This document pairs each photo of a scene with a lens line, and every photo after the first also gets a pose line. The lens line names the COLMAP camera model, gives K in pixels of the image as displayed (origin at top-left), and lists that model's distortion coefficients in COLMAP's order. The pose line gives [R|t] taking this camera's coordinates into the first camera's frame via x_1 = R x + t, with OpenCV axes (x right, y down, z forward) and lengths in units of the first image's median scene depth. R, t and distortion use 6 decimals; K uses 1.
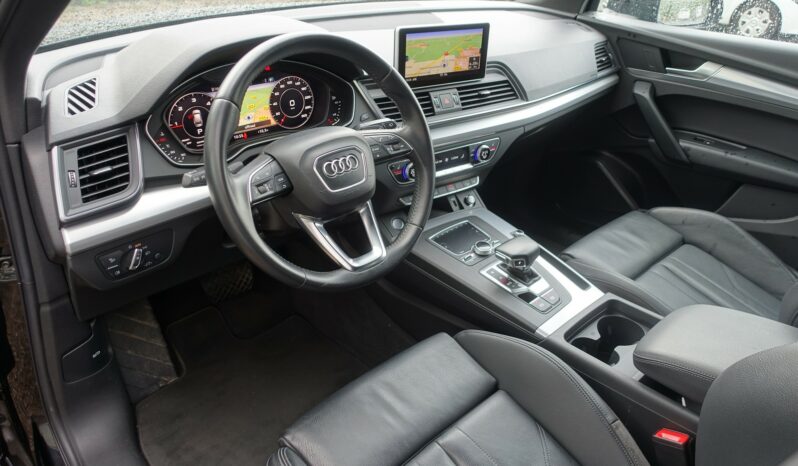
lens RADIAL K [[531.6, 0, 396.4], [0, 531.6, 231.8], [0, 0, 1]] dist [-0.005551, -0.002676]
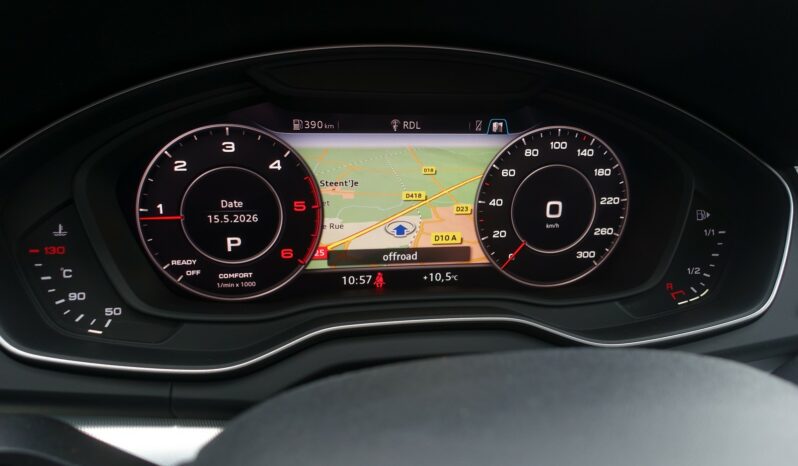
lens RADIAL K [[531.6, 0, 398.2], [0, 531.6, 229.1], [0, 0, 1]] dist [-0.005551, -0.002676]
pose [[0.837206, 0.165378, -0.521283, -0.105277], [-0.275759, 0.950793, -0.141242, -0.158350], [0.472275, 0.261997, 0.841614, 0.680790]]
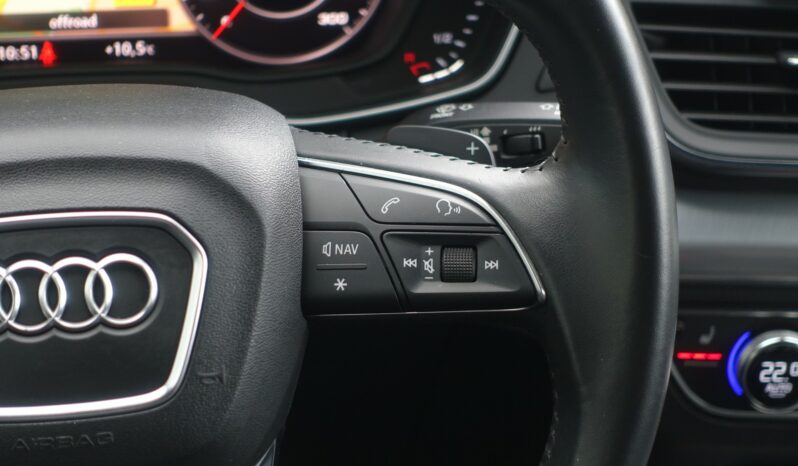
lens RADIAL K [[1640.7, 0, 397.5], [0, 1640.7, 231.1], [0, 0, 1]] dist [-0.160661, 0.000000]
pose [[0.837300, 0.242646, -0.489950, 0.224953], [-0.275198, 0.961370, 0.005815, -0.142104], [0.472434, 0.129965, 0.871731, 0.403675]]
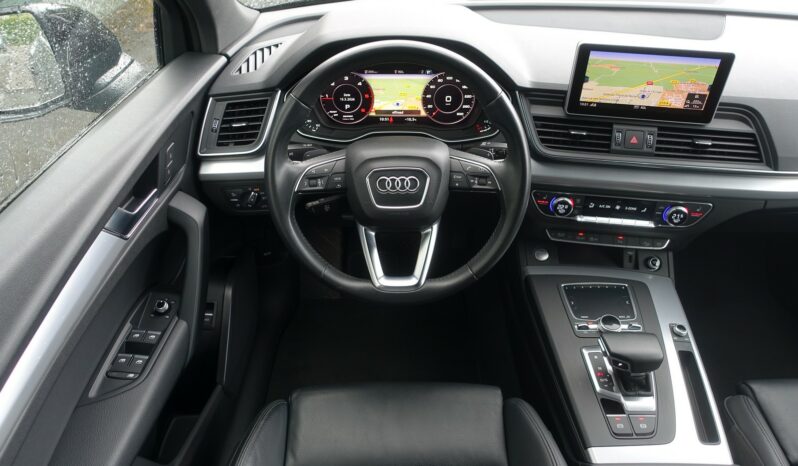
lens RADIAL K [[531.6, 0, 399.9], [0, 531.6, 232.9], [0, 0, 1]] dist [-0.005551, -0.002676]
pose [[0.743743, 0.383868, -0.547259, 0.354051], [-0.320806, 0.923209, 0.211587, -0.189891], [0.586456, 0.018197, 0.809777, 0.166459]]
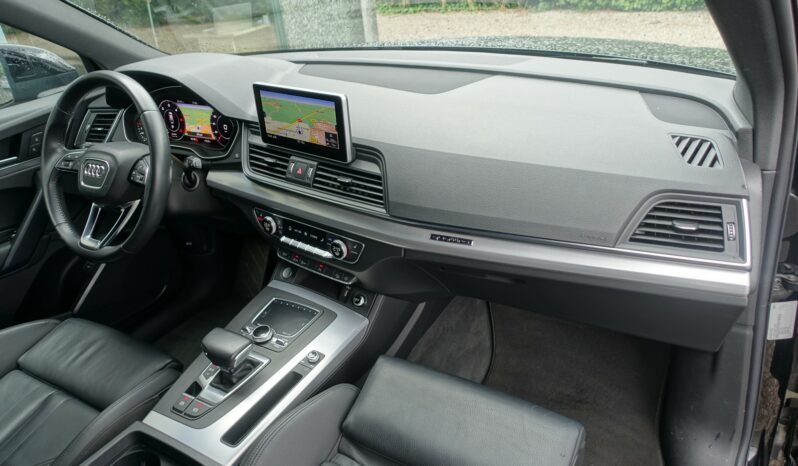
lens RADIAL K [[531.6, 0, 391.7], [0, 531.6, 232.4], [0, 0, 1]] dist [-0.005551, -0.002676]
pose [[0.305980, 0.402555, -0.862743, 1.047942], [-0.408426, 0.874084, 0.262994, -0.497935], [0.859979, 0.271896, 0.431866, 0.850352]]
